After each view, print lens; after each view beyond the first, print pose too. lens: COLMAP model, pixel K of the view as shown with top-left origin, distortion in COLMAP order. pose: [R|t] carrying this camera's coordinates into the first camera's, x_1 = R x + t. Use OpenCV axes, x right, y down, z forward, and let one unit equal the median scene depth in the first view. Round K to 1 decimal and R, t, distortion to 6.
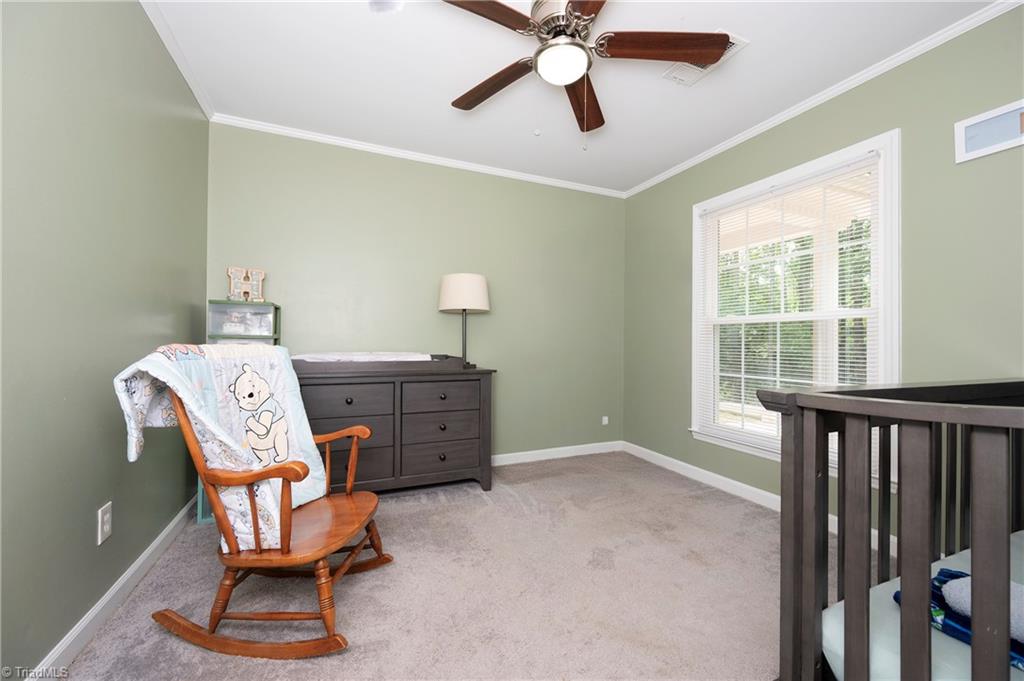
lens RADIAL K [[402.5, 0, 511.1], [0, 402.5, 338.8], [0, 0, 1]] dist [0.001173, 0.000032]
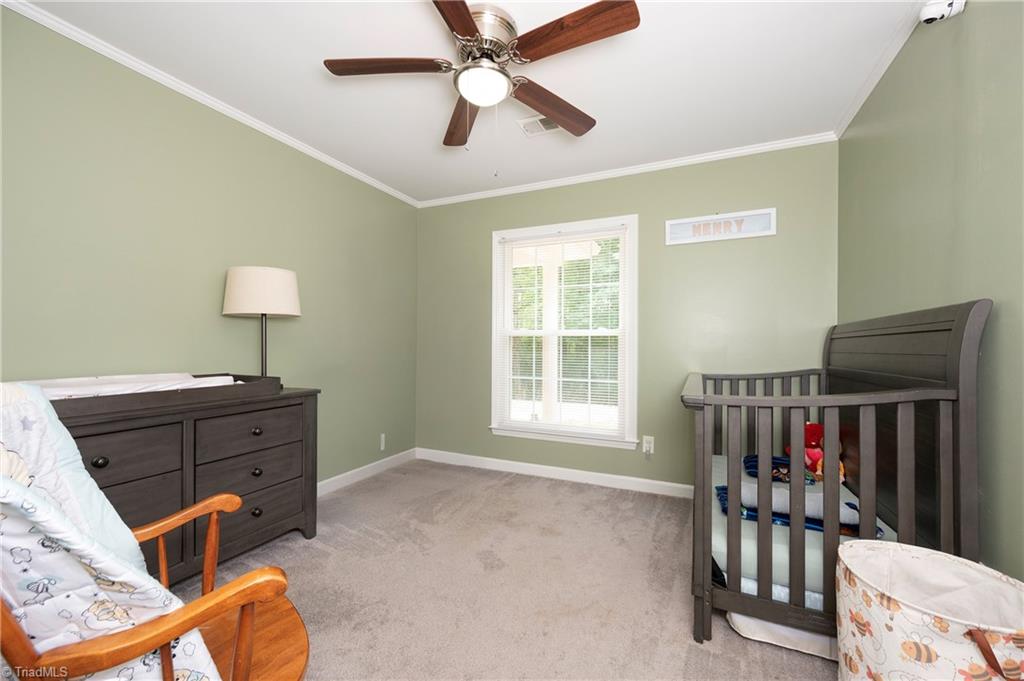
lens RADIAL K [[403.0, 0, 512.0], [0, 403.0, 340.5], [0, 0, 1]] dist [0.001324, 0.000495]
pose [[0.742326, -0.002088, 0.670036, -0.324753], [-0.000621, 0.999993, 0.003804, -0.029659], [-0.670039, -0.003240, 0.742319, 0.126340]]
